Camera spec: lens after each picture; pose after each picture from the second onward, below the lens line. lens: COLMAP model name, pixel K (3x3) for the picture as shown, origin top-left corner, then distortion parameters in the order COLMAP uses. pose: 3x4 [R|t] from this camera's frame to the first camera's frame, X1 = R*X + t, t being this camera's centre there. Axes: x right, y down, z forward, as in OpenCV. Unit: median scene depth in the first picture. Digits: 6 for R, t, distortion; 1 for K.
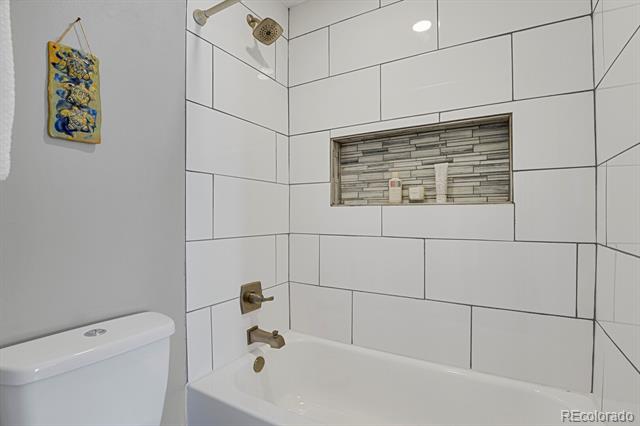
lens RADIAL K [[314.0, 0, 315.3], [0, 314.0, 214.0], [0, 0, 1]] dist [-0.022290, -0.002953]
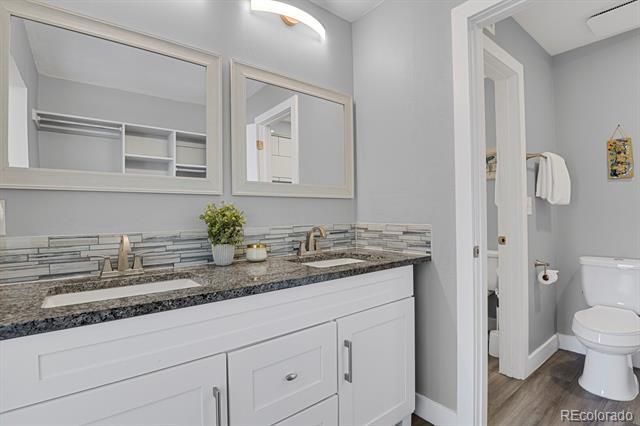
lens RADIAL K [[314.0, 0, 319.8], [0, 314.0, 212.9], [0, 0, 1]] dist [-0.022290, -0.002953]
pose [[-0.365110, 0.009599, -0.930915, 2.222155], [0.003218, 0.999954, 0.009049, -0.007363], [0.930959, 0.000308, -0.365124, -0.260157]]
